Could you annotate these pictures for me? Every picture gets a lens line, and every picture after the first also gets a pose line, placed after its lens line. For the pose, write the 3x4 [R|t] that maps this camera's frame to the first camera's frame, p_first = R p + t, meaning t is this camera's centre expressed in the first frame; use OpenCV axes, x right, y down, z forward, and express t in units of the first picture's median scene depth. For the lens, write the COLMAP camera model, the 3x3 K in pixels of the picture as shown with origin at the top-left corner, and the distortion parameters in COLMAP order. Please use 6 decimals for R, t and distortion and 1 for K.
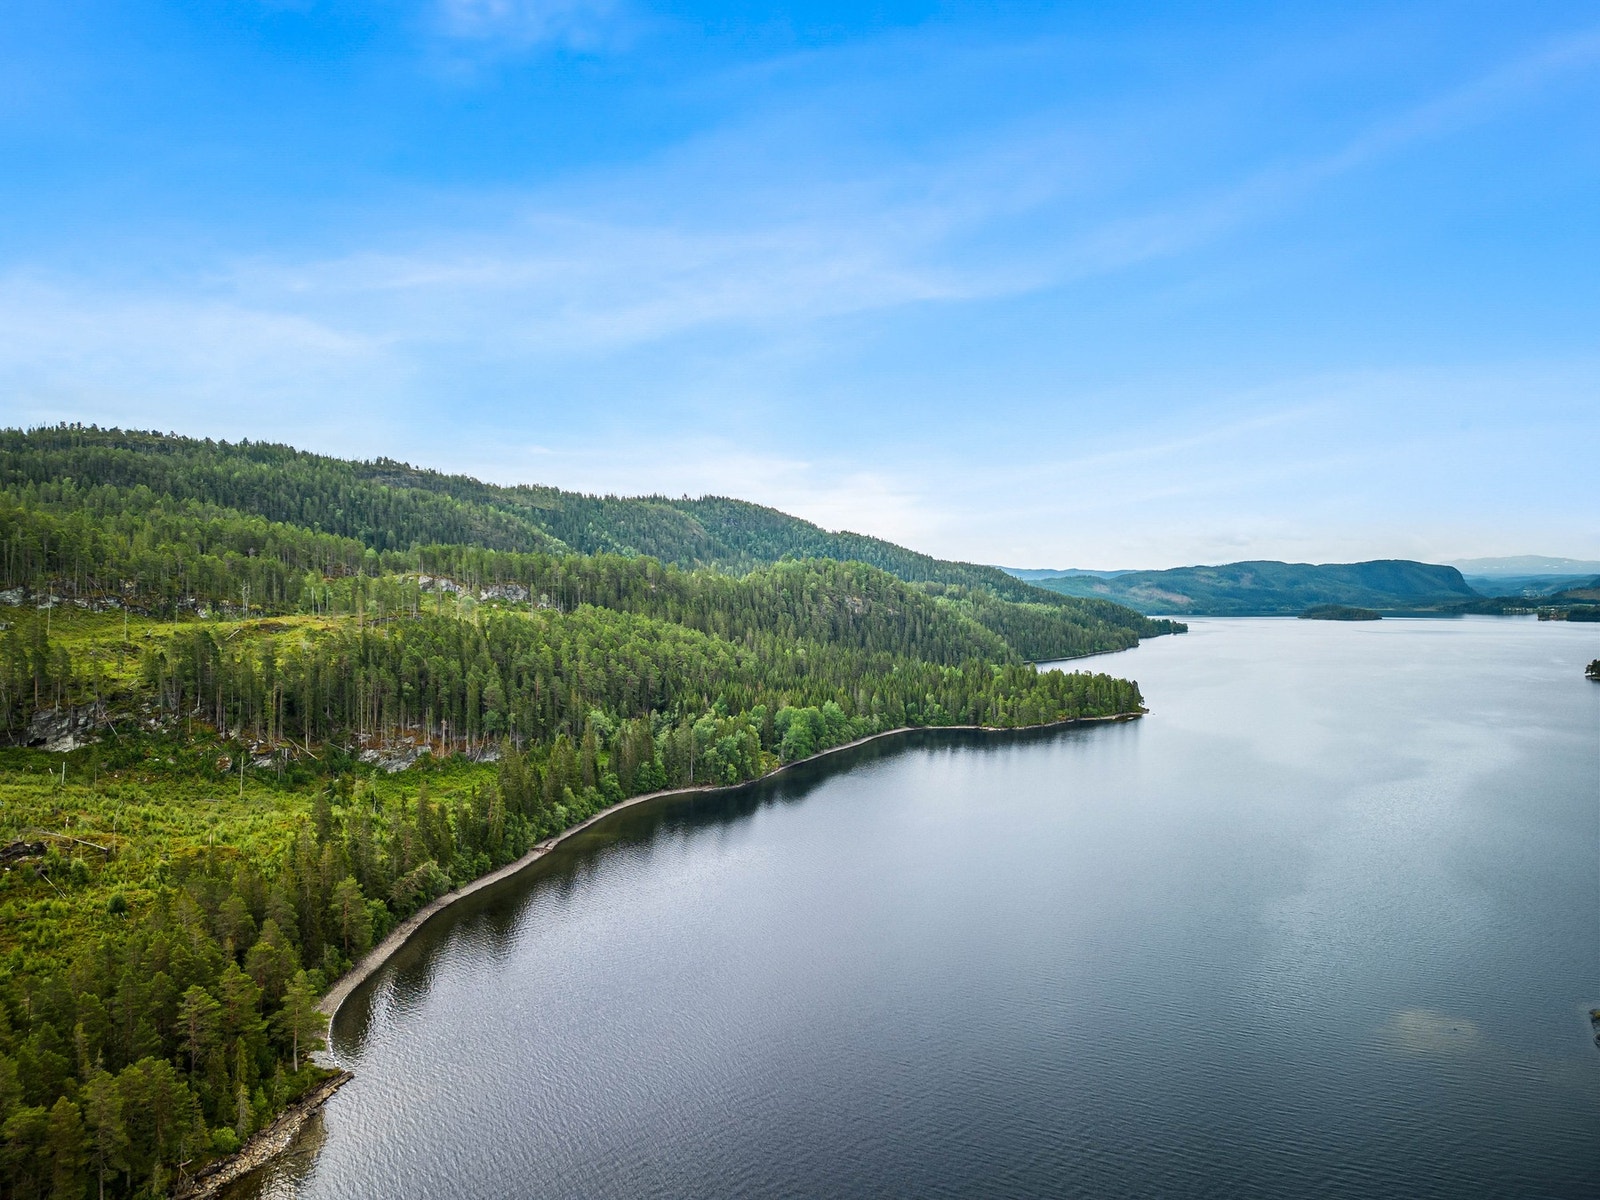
lens RADIAL K [[1111.5, 0, 800.0], [0, 1111.5, 600.0], [0, 0, 1]] dist [0.105559, -0.116829]
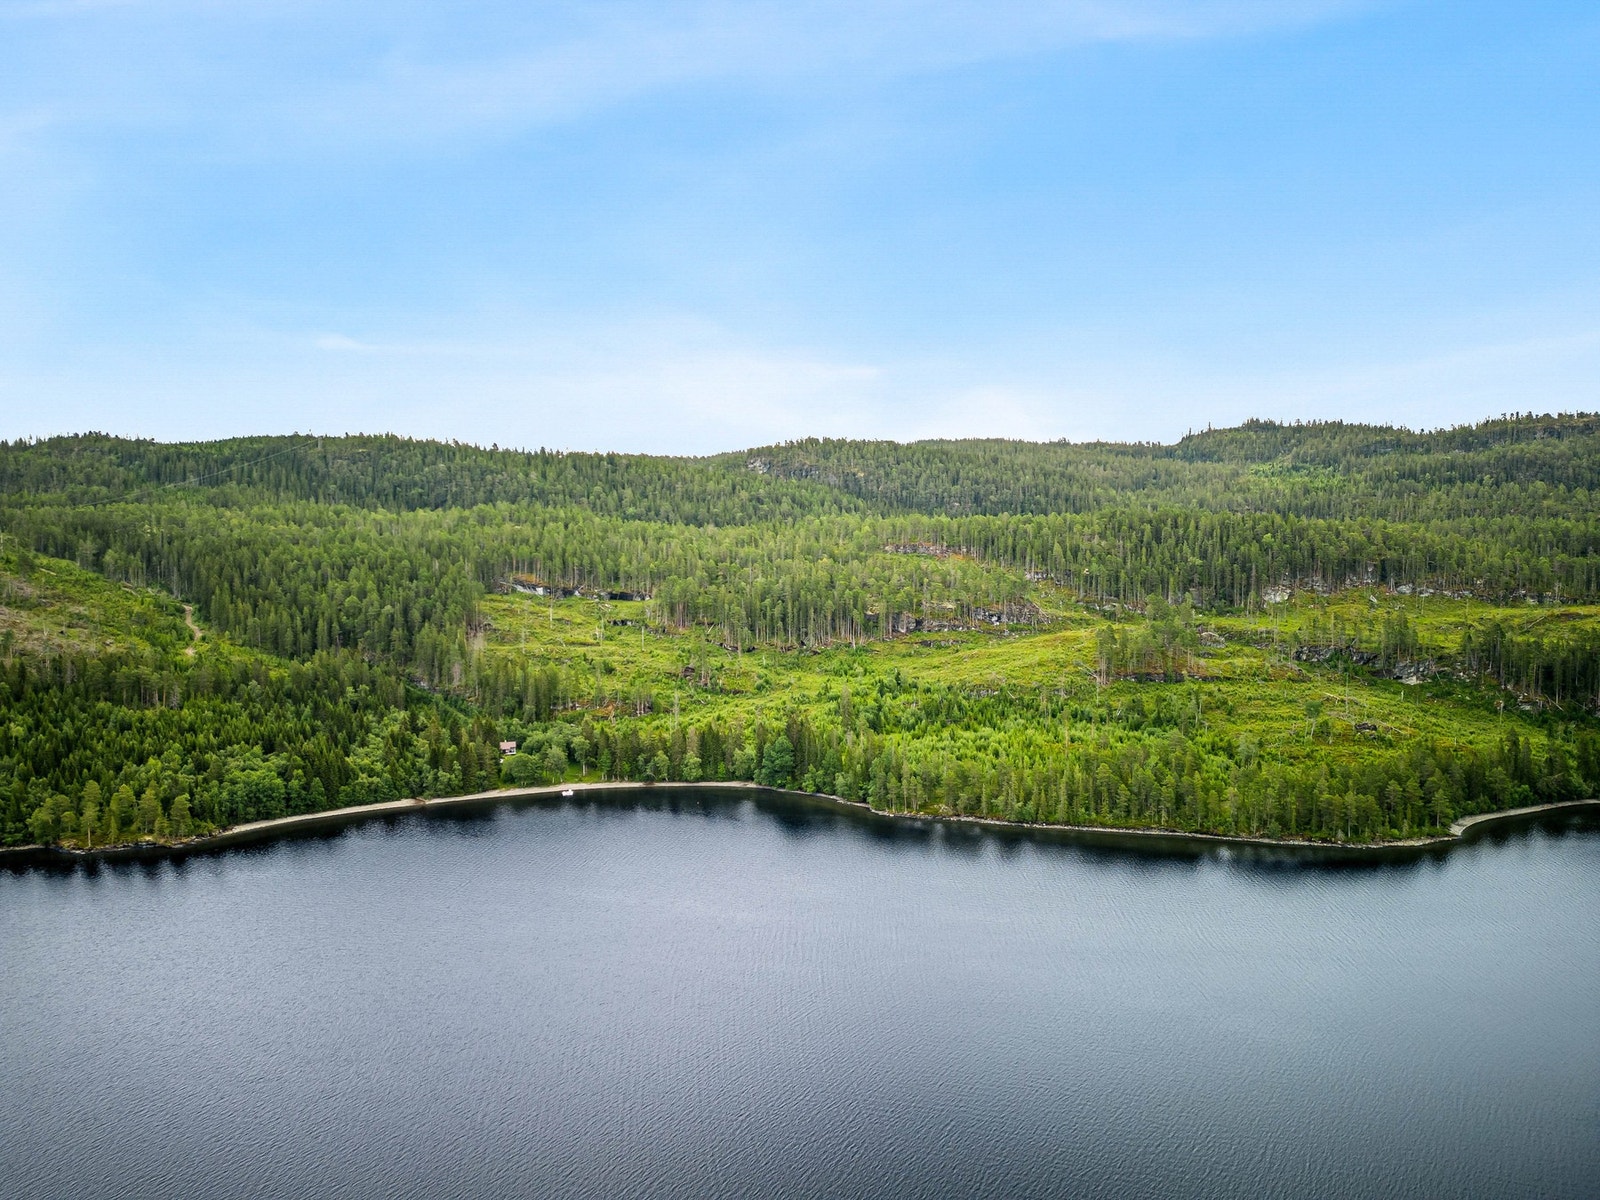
lens RADIAL K [[1111.5, 0, 800.0], [0, 1111.5, 600.0], [0, 0, 1]] dist [0.105559, -0.116829]
pose [[0.395239, 0.065436, -0.916245, 0.222371], [-0.002338, 0.997528, 0.070233, -0.045343], [0.918575, -0.025617, 0.394415, -0.221607]]
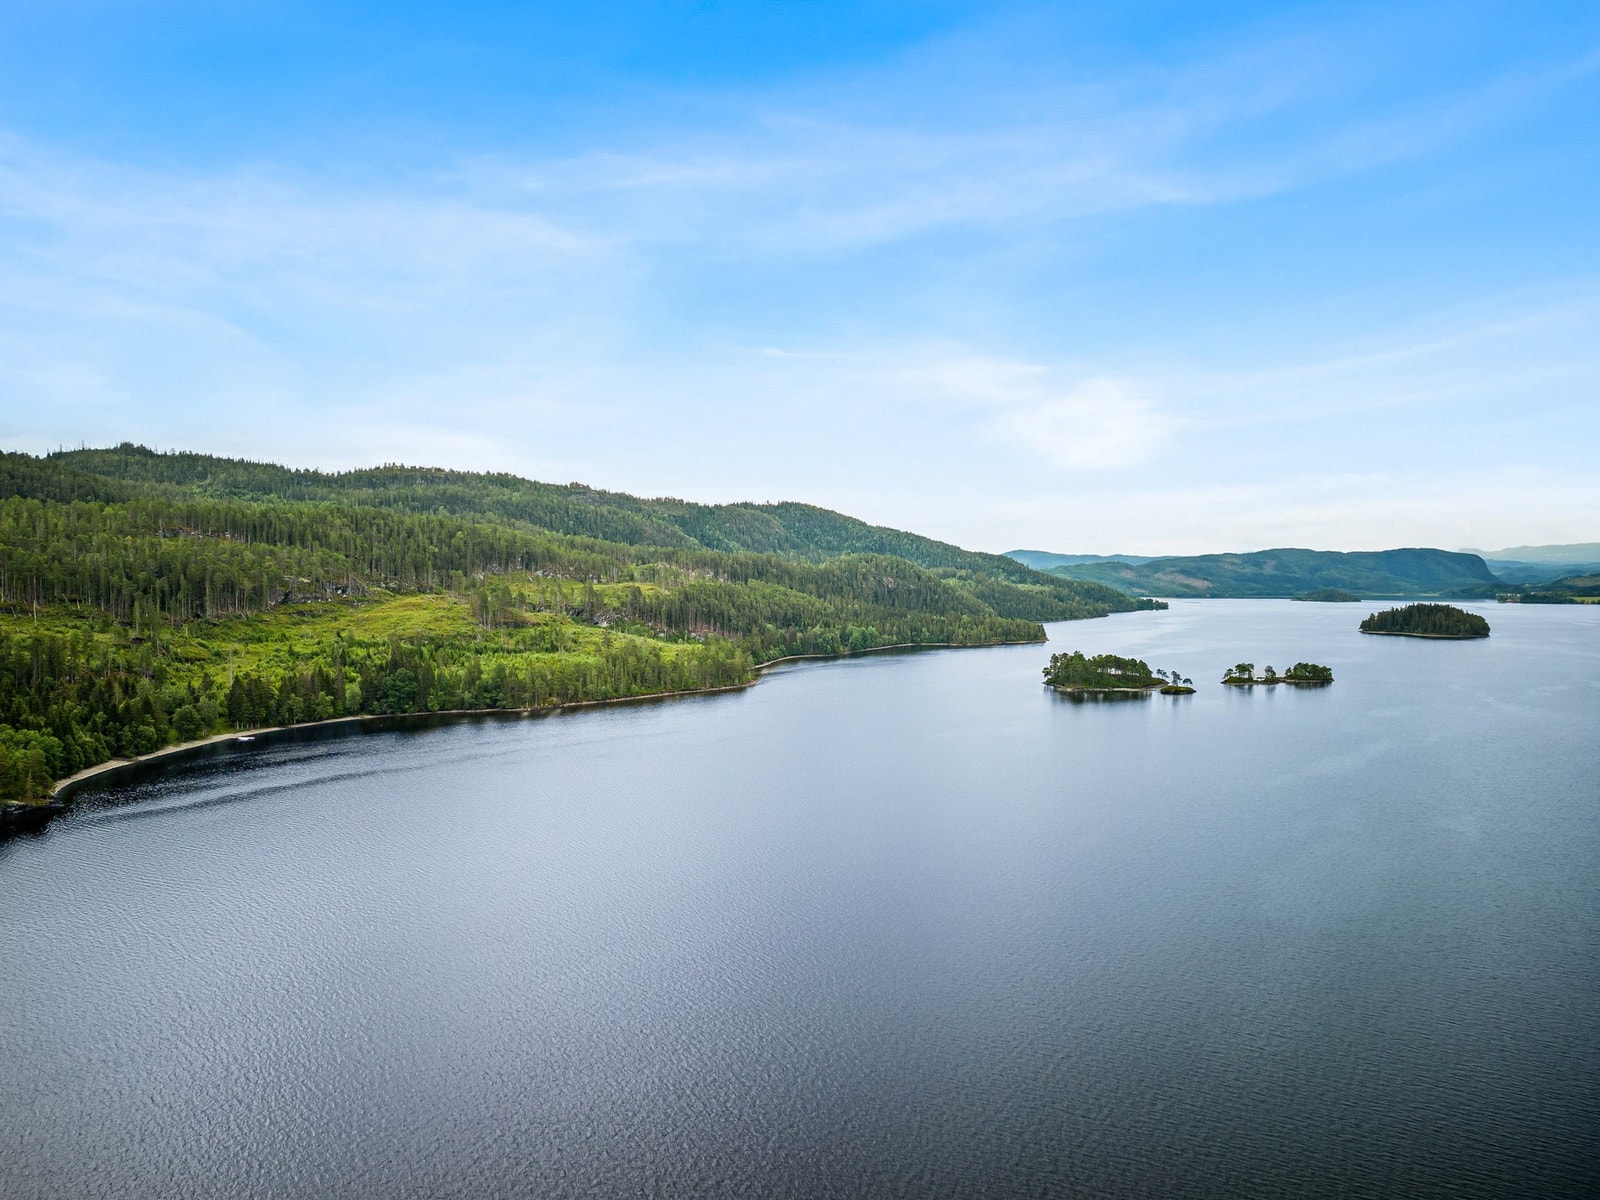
lens RADIAL K [[1111.5, 0, 800.0], [0, 1111.5, 600.0], [0, 0, 1]] dist [0.105559, -0.116829]
pose [[0.998979, 0.007476, -0.044560, -0.007975], [-0.006815, 0.999865, 0.014984, 0.006623], [0.044666, -0.014666, 0.998894, -0.613194]]
